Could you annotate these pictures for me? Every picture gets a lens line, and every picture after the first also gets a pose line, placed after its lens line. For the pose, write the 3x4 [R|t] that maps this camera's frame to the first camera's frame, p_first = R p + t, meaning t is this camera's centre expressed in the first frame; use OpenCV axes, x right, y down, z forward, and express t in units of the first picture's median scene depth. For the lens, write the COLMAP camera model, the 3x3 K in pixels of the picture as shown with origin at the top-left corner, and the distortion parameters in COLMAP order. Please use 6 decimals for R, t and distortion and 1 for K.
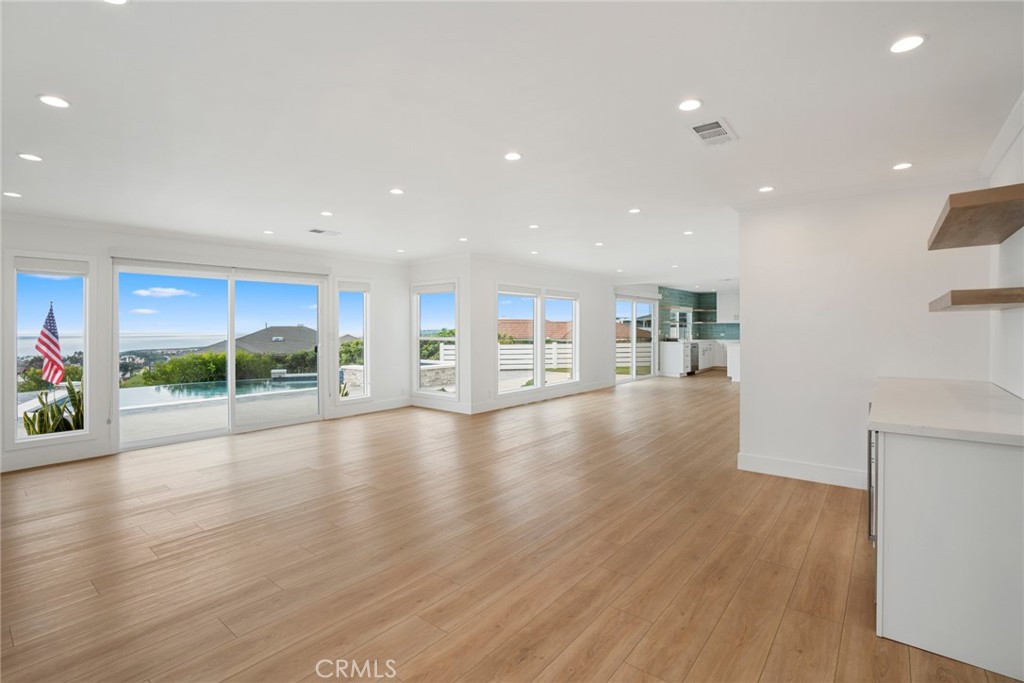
lens RADIAL K [[479.4, 0, 515.6], [0, 479.4, 329.8], [0, 0, 1]] dist [-0.018319, 0.001145]
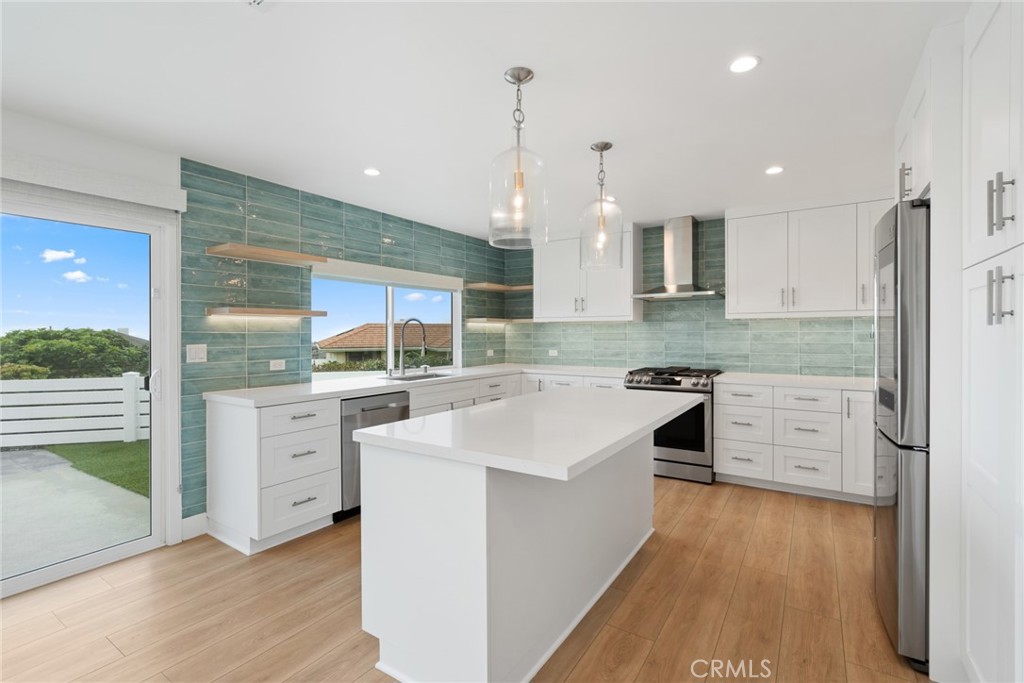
lens RADIAL K [[478.7, 0, 512.0], [0, 478.7, 341.5], [0, 0, 1]] dist [0.045240, 0.000302]
pose [[0.995327, 0.002580, 0.096531, 0.511469], [-0.003653, 0.999933, 0.010939, -0.004053], [-0.096497, -0.011240, 0.995270, 0.878054]]
